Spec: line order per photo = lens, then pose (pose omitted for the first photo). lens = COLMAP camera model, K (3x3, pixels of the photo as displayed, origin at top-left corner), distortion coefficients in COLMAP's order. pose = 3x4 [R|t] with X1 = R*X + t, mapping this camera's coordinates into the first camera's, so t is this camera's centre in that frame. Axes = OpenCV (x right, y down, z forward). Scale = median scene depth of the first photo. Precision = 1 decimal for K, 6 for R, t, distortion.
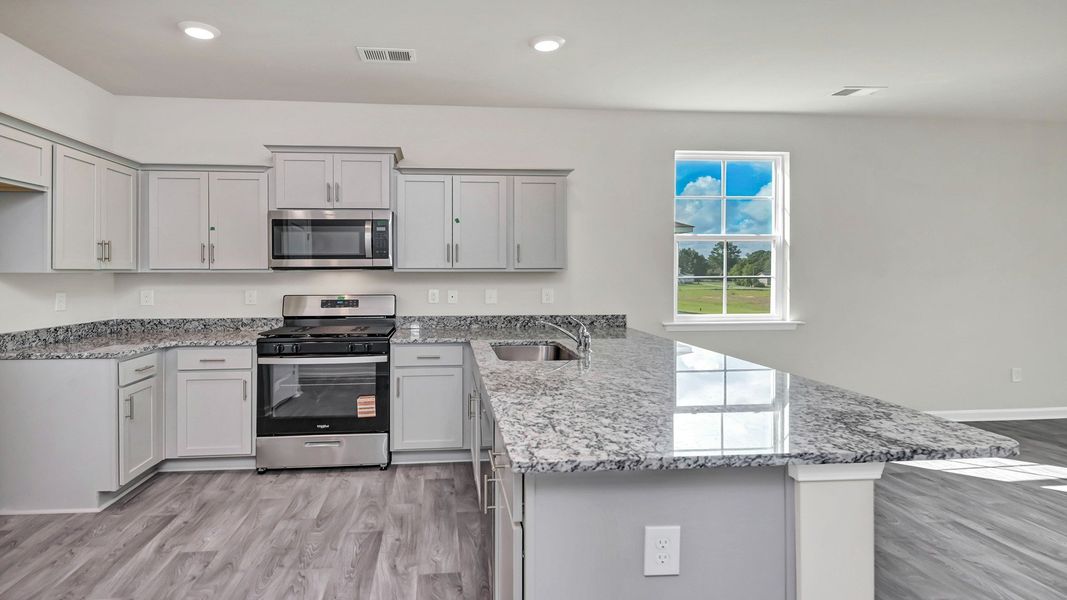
lens RADIAL K [[554.6, 0, 465.4], [0, 554.6, 274.1], [0, 0, 1]] dist [-0.002053, -0.008614]
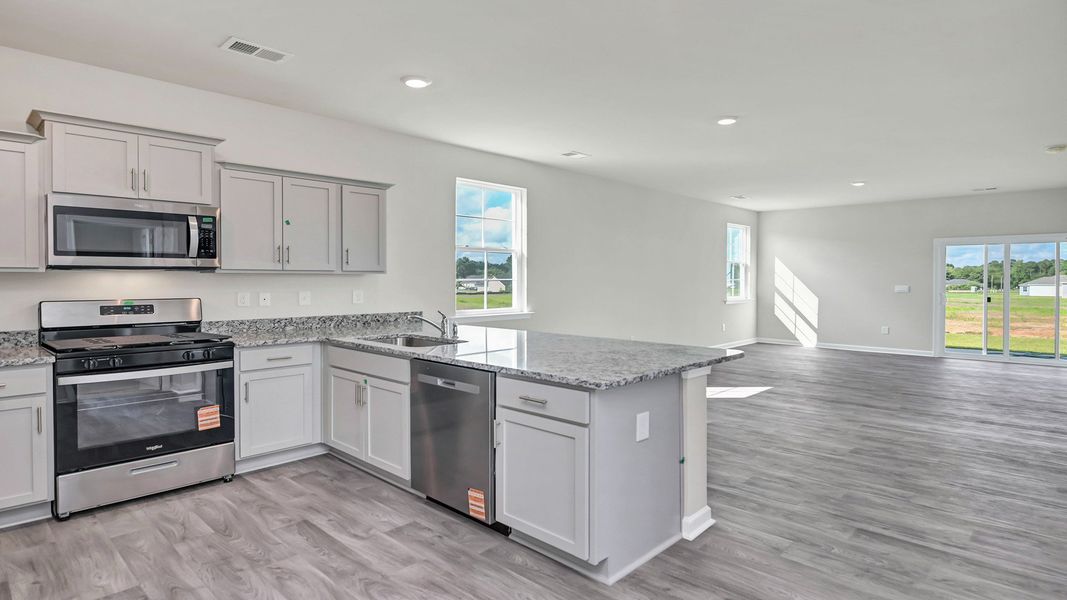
lens RADIAL K [[554.6, 0, 530.3], [0, 554.6, 280.3], [0, 0, 1]] dist [-0.002053, -0.008614]
pose [[0.754777, 0.003122, 0.655974, -0.356673], [-0.006280, 0.999977, 0.002467, 0.002814], [-0.655951, -0.005981, 0.754779, -0.048415]]
